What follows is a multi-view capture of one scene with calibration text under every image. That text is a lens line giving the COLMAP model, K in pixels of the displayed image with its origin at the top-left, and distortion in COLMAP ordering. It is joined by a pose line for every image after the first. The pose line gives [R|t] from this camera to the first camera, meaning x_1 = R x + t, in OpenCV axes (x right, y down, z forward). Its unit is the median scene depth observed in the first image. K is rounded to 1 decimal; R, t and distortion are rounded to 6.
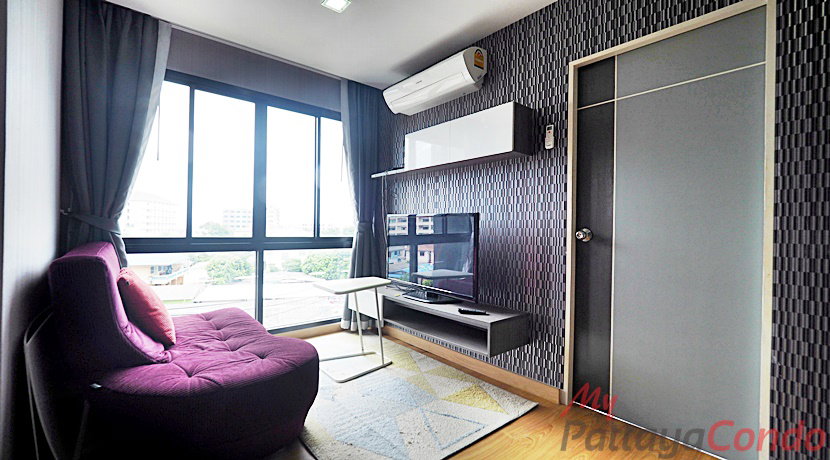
lens RADIAL K [[350.1, 0, 400.6], [0, 350.1, 226.3], [0, 0, 1]] dist [0.002422, 0.000179]
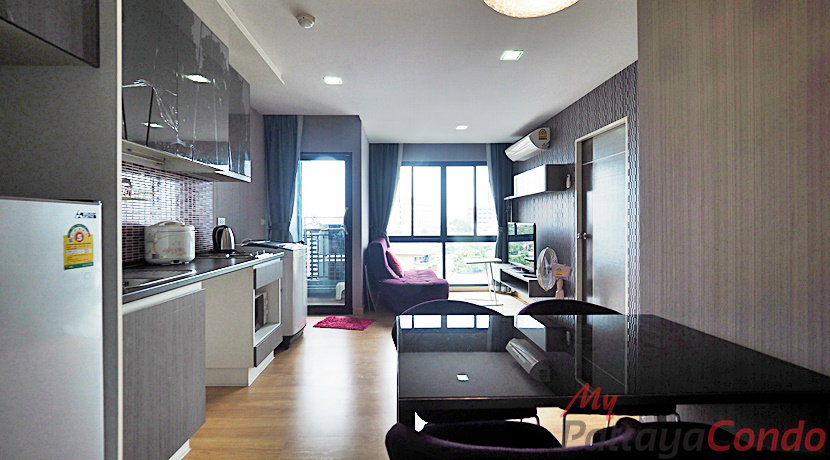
lens RADIAL K [[350.1, 0, 400.6], [0, 350.1, 226.3], [0, 0, 1]] dist [0.002422, 0.000179]
pose [[0.787307, -0.012770, -0.616429, 0.673468], [0.020315, 0.999780, 0.005234, -0.039644], [0.616226, -0.016643, 0.787393, -0.748428]]
